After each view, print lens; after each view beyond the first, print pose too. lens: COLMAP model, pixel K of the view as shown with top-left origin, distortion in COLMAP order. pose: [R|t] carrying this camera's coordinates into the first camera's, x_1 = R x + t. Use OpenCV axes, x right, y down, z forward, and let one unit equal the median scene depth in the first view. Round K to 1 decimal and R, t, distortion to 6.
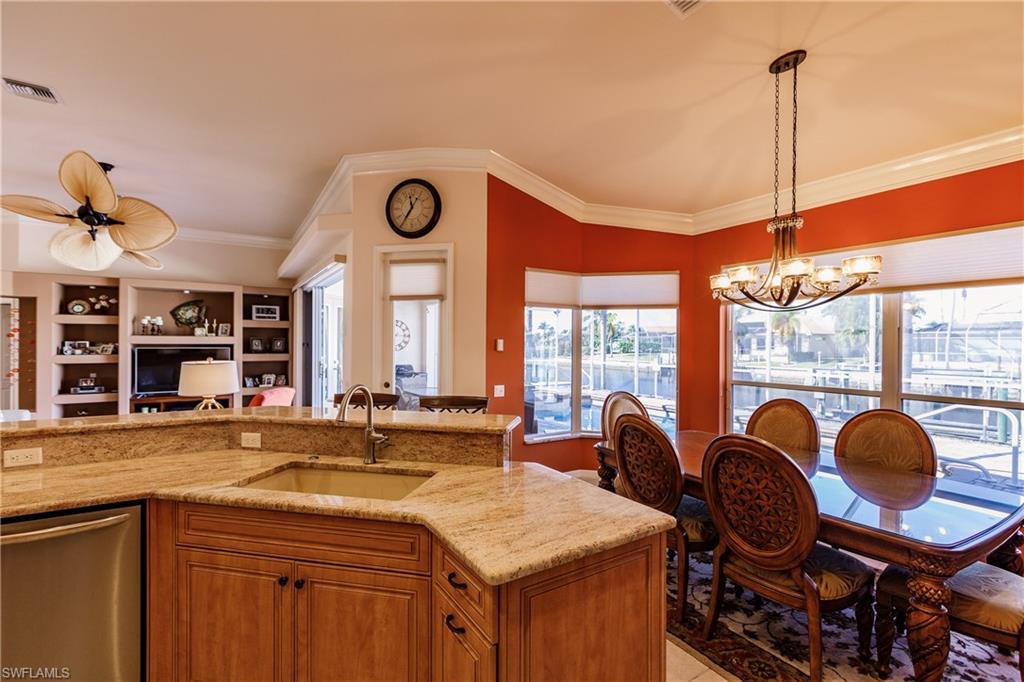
lens RADIAL K [[455.5, 0, 509.1], [0, 455.5, 342.2], [0, 0, 1]] dist [-0.000830, -0.001165]
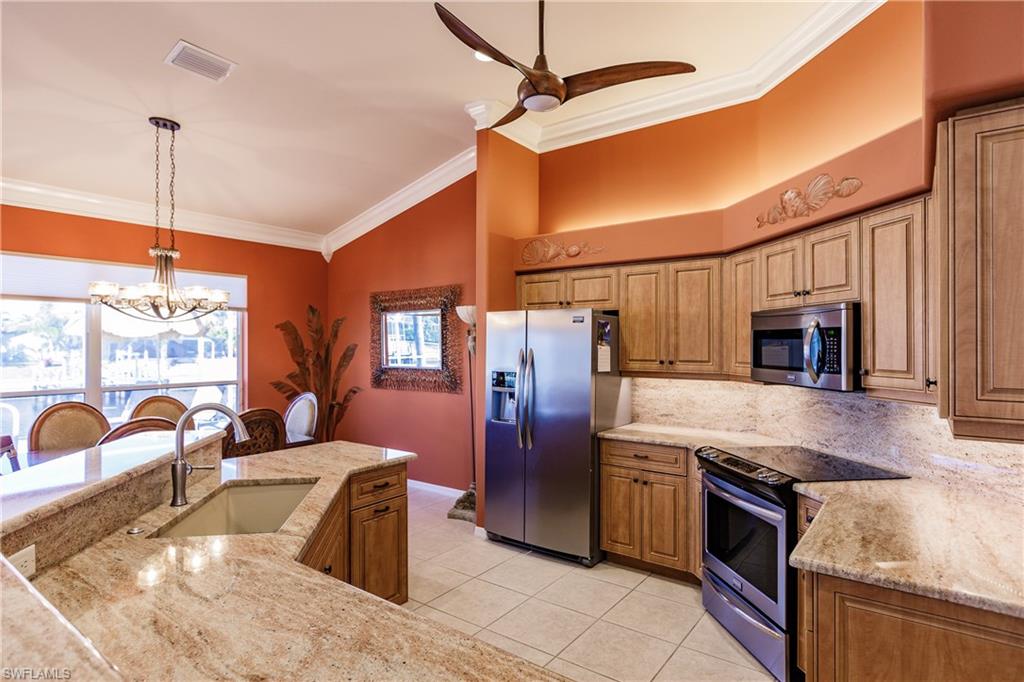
lens RADIAL K [[545.1, 0, 507.0], [0, 545.1, 343.7], [0, 0, 1]] dist [0.003729, 0.000037]
pose [[-0.359623, -0.004695, 0.933086, -0.645916], [-0.001365, 0.999989, 0.004506, -0.008842], [-0.933097, 0.000346, -0.359626, 0.374202]]
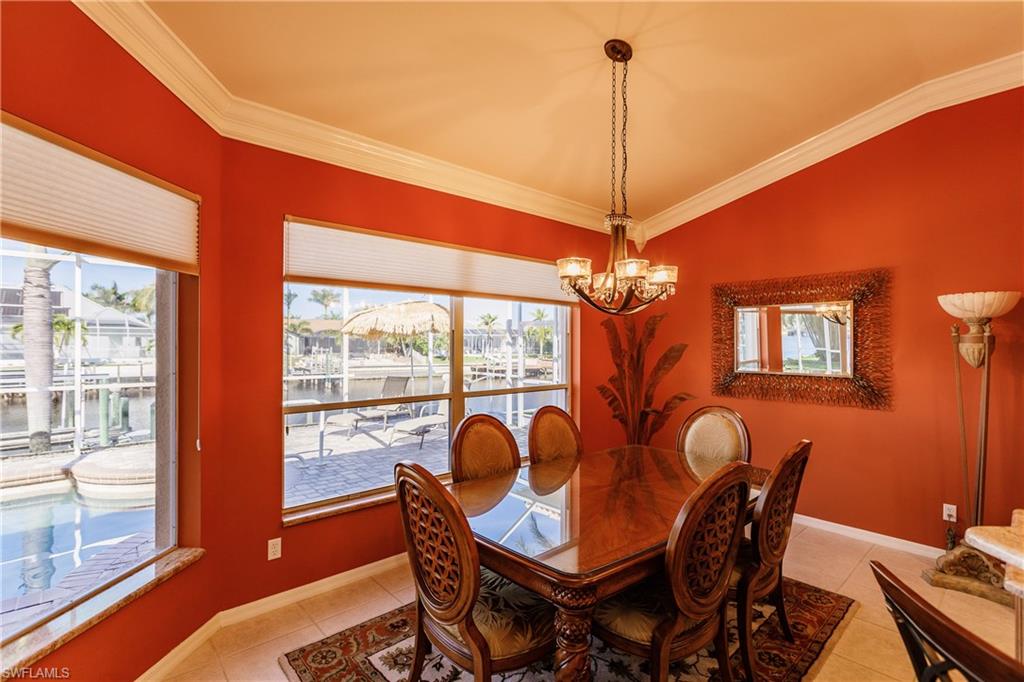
lens RADIAL K [[466.6, 0, 513.5], [0, 466.6, 339.1], [0, 0, 1]] dist [-0.003165, -0.000933]
pose [[-0.183608, 0.000958, 0.982999, -0.169785], [-0.006426, 0.999977, -0.002175, -0.007407], [-0.982978, -0.006716, -0.183598, 0.787792]]
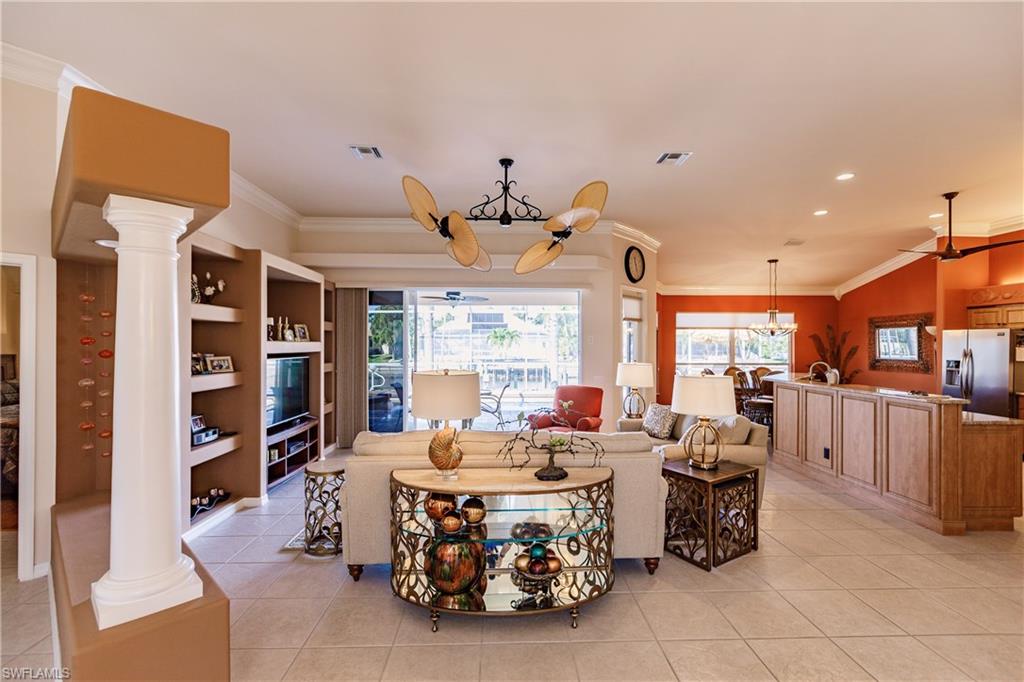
lens RADIAL K [[455.5, 0, 509.9], [0, 455.5, 340.7], [0, 0, 1]] dist [-0.000830, -0.001165]
pose [[0.504157, 0.002389, 0.863609, -1.798121], [0.000830, 0.999994, -0.003251, -0.018916], [-0.863612, 0.002356, 0.504152, 0.556316]]
